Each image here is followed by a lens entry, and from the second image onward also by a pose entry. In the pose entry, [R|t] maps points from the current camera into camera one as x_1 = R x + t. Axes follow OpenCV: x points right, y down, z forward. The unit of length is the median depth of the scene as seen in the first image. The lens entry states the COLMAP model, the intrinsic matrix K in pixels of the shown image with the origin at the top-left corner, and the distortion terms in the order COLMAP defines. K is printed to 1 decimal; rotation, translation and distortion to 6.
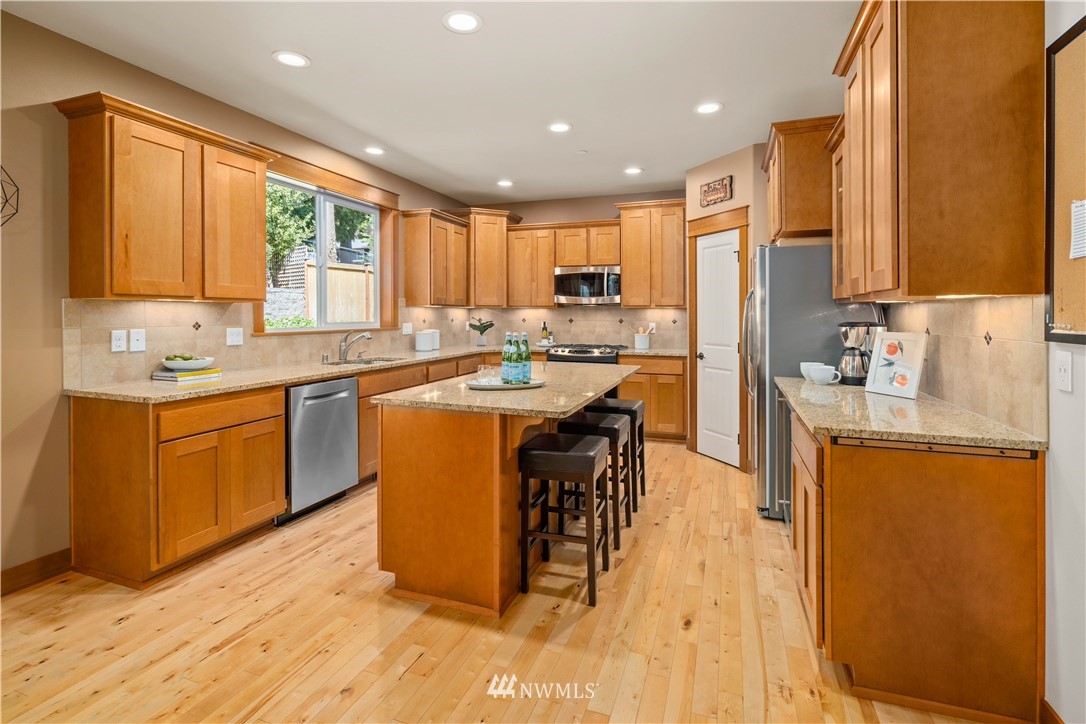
lens RADIAL K [[511.7, 0, 543.2], [0, 511.7, 311.0], [0, 0, 1]] dist [-0.003316, 0.001562]
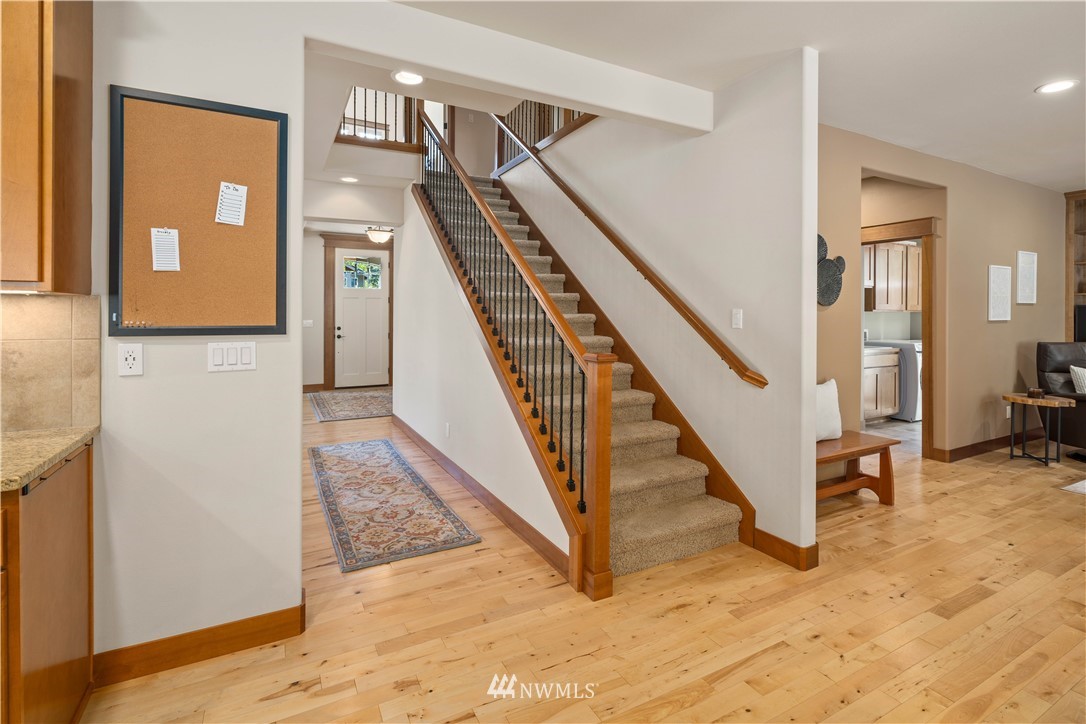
lens RADIAL K [[515.2, 0, 540.9], [0, 515.2, 316.1], [0, 0, 1]] dist [-0.001448, 0.000263]
pose [[-0.744359, -0.011635, 0.667678, -0.212891], [-0.011519, 0.999923, 0.004583, -0.000862], [-0.667680, -0.004280, -0.744436, 0.495571]]
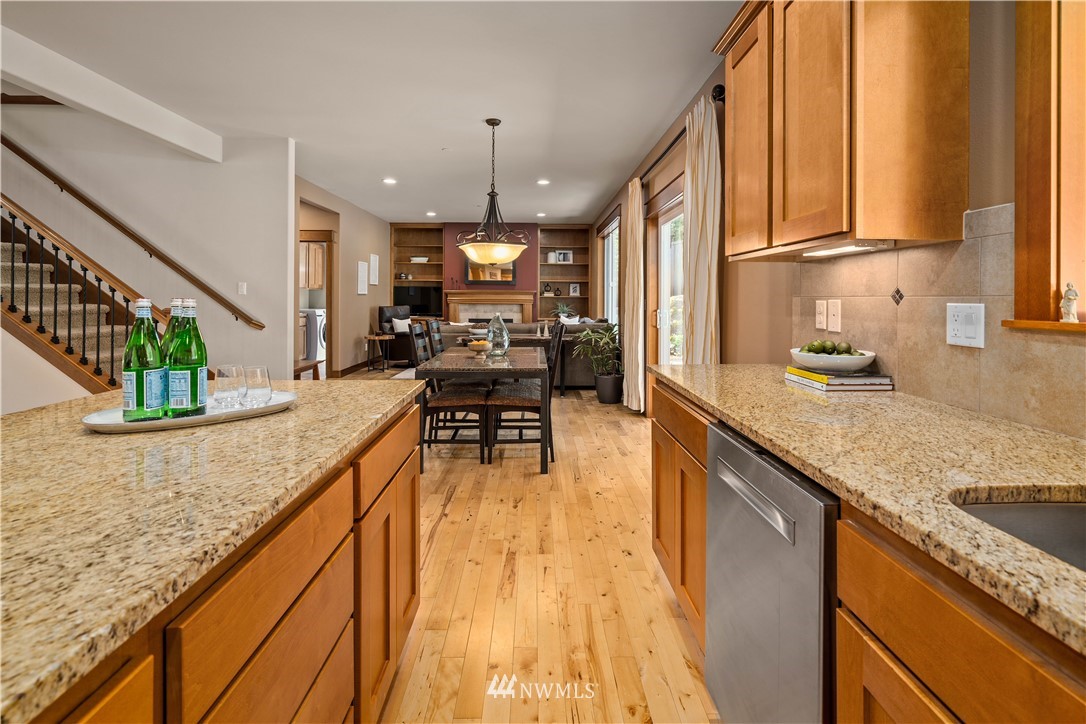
lens RADIAL K [[521.8, 0, 543.4], [0, 521.8, 289.6], [0, 0, 1]] dist [-0.000630, 0.000792]
pose [[-0.936682, -0.013389, -0.349924, -0.145326], [-0.006039, 0.999738, -0.022089, 0.031667], [0.350128, -0.018577, -0.936518, 1.191828]]
